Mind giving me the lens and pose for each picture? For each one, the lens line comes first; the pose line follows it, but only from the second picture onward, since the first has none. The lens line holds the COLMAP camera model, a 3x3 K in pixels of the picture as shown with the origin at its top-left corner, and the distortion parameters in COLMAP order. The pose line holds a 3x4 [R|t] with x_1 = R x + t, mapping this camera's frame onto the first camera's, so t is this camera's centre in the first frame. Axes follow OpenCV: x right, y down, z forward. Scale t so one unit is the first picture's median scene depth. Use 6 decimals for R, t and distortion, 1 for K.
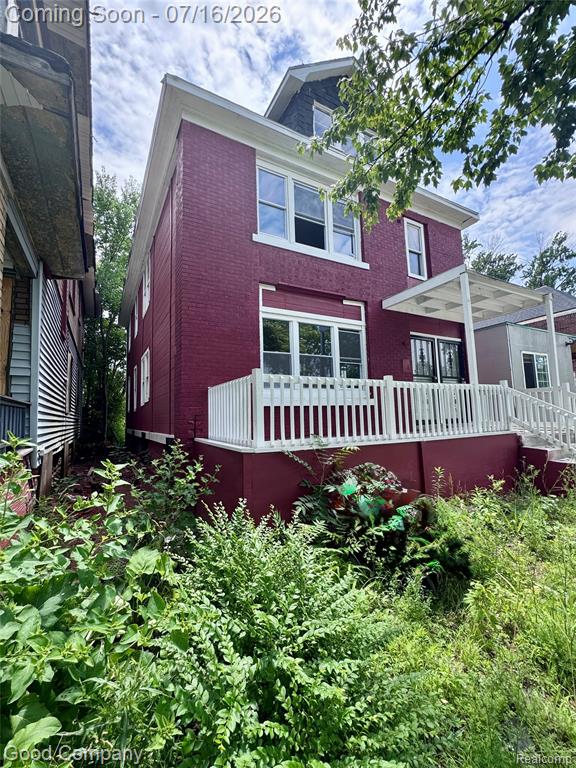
lens RADIAL K [[339.2, 0, 288.0], [0, 339.2, 384.0], [0, 0, 1]] dist [-0.003019, 0.000229]
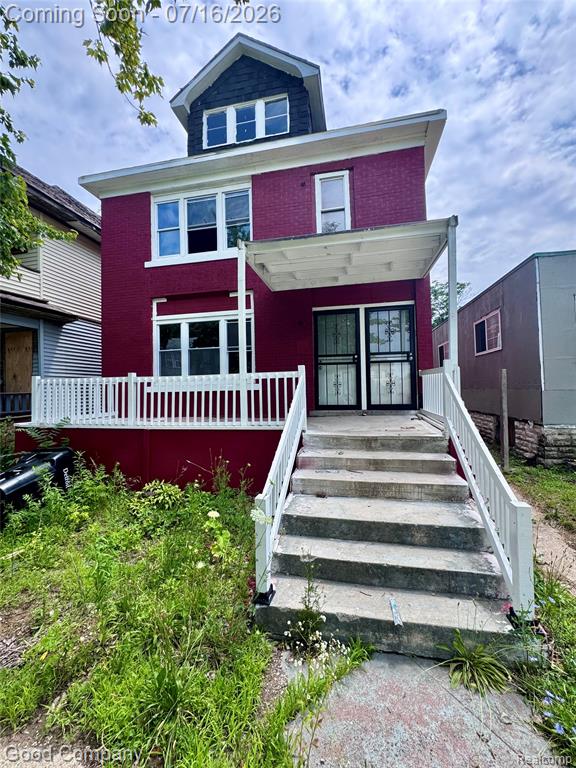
lens RADIAL K [[306.5, 0, 288.0], [0, 306.5, 384.0], [0, 0, 1]] dist [-0.003862, 0.000422]
pose [[0.755196, 0.001194, -0.655498, 1.480681], [0.063590, 0.995148, 0.075075, -0.032866], [0.652407, -0.098380, 0.751456, 0.561228]]
